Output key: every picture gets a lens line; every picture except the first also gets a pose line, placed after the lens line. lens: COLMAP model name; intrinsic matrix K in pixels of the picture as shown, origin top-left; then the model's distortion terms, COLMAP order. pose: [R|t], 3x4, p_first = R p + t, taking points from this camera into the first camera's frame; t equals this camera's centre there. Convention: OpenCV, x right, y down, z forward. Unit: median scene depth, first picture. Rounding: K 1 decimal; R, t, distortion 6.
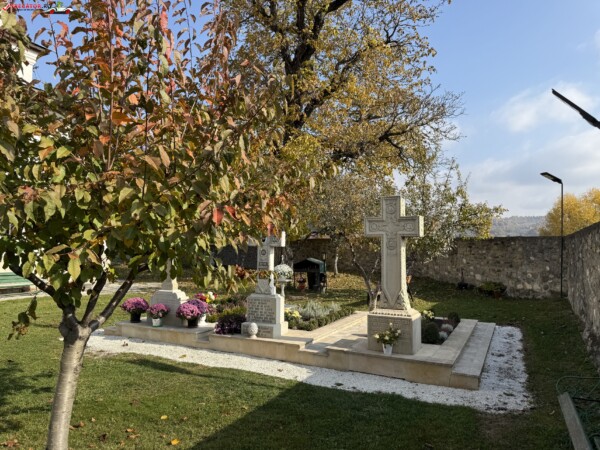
lens RADIAL K [[422.3, 0, 300.0], [0, 422.3, 225.0], [0, 0, 1]] dist [0.102994, -0.142818]
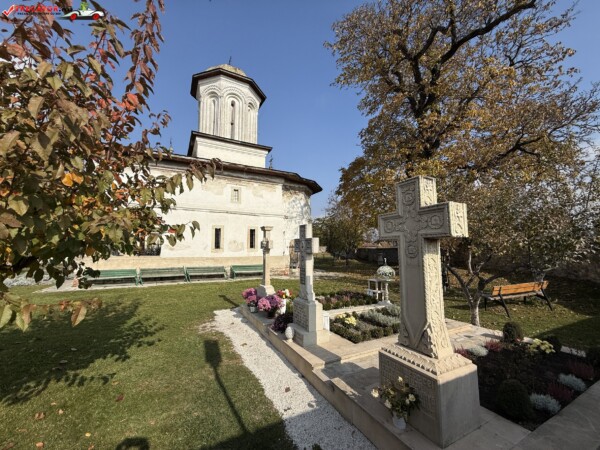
lens RADIAL K [[239.9, 0, 300.0], [0, 239.9, 225.0], [0, 0, 1]] dist [-0.000275, -0.000331]
pose [[0.811572, -0.069494, -0.580105, 0.289778], [0.041015, 0.997228, -0.062083, 0.021837], [0.582812, 0.026592, 0.812172, 0.576998]]
